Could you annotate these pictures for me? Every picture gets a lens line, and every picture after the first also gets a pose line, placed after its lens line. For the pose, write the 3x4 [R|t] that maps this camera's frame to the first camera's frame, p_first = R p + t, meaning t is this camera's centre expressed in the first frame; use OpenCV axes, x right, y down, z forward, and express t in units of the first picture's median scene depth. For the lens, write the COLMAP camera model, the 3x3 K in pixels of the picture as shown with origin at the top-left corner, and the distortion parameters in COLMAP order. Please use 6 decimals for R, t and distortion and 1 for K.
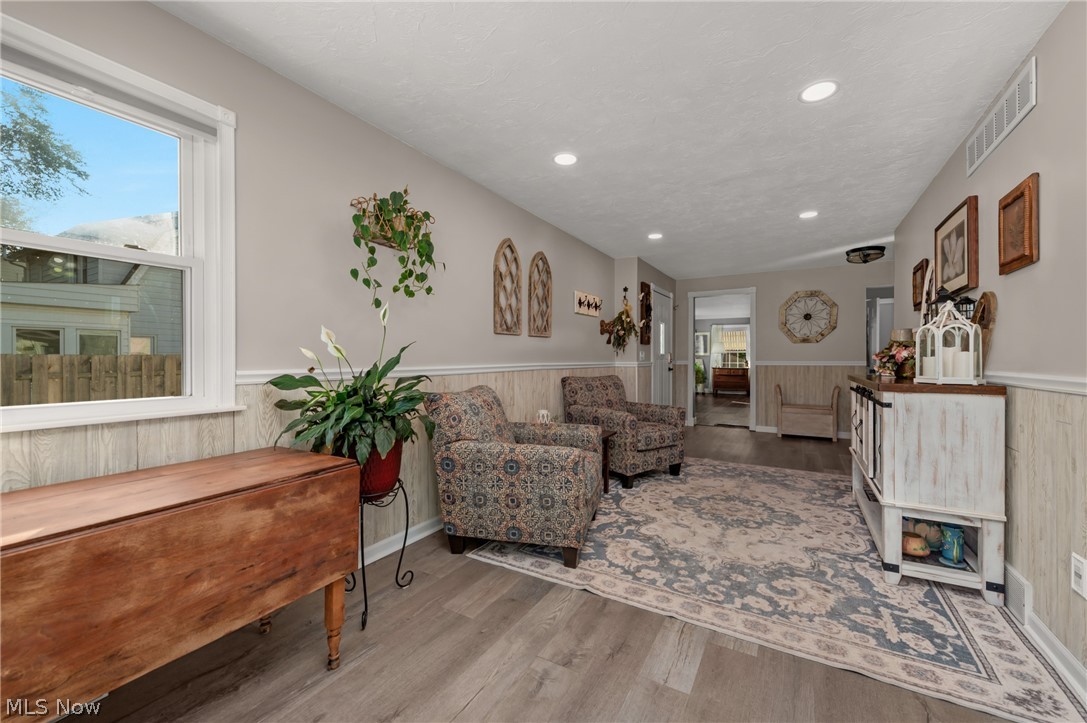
lens RADIAL K [[431.7, 0, 554.0], [0, 431.7, 360.1], [0, 0, 1]] dist [0.003525, -0.001475]
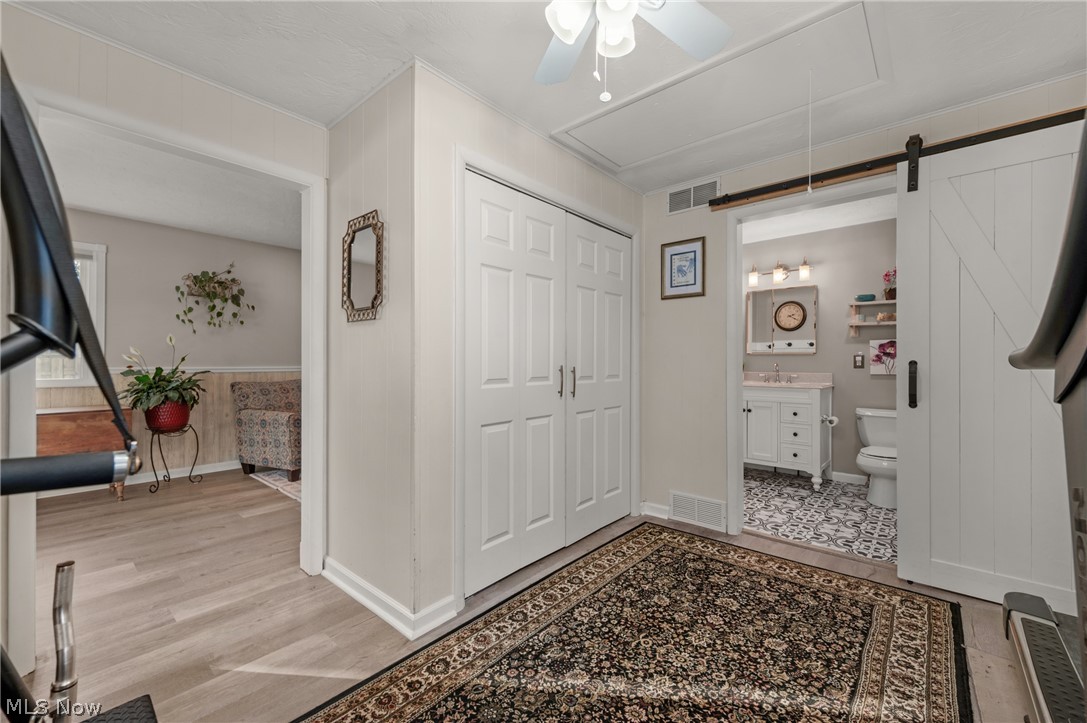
lens RADIAL K [[431.7, 0, 543.8], [0, 431.7, 359.5], [0, 0, 1]] dist [0.003525, -0.001475]
pose [[0.986218, 0.002640, -0.165429, 1.483502], [-0.004374, 0.999939, -0.010117, -0.002054], [0.165392, 0.010702, 0.986170, -0.619359]]
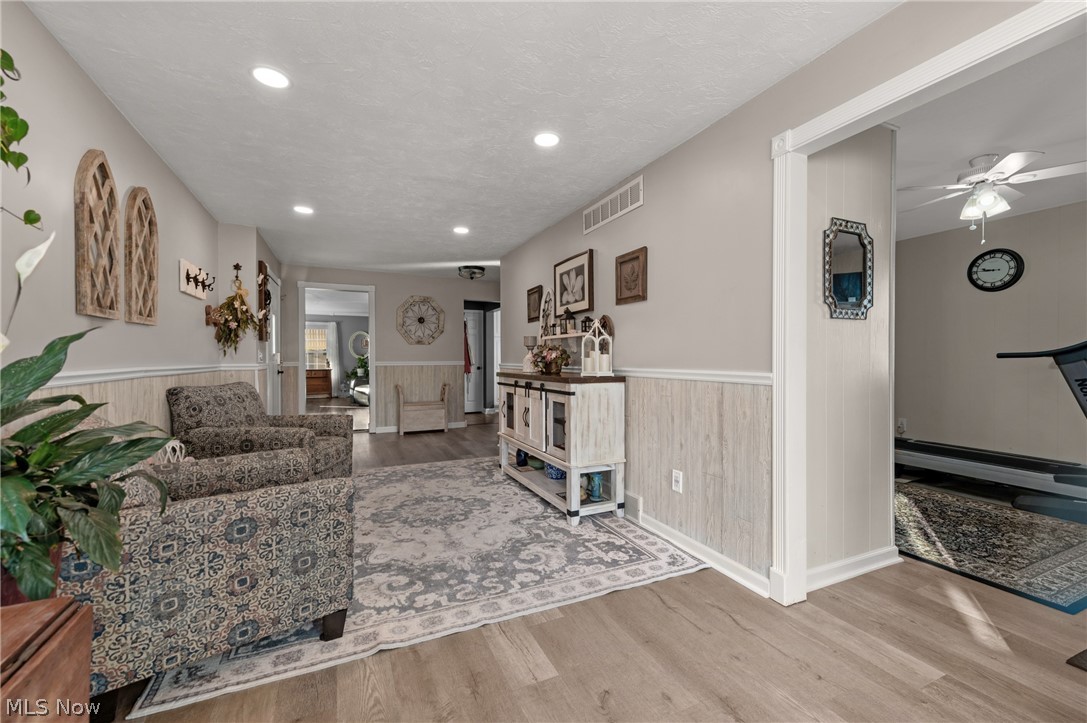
lens RADIAL K [[447.5, 0, 551.5], [0, 447.5, 360.8], [0, 0, 1]] dist [0.001814, -0.001673]
pose [[0.569612, -0.005008, 0.821899, -0.384244], [0.004166, 0.999986, 0.003206, -0.002536], [-0.821903, 0.001598, 0.569625, 0.247720]]
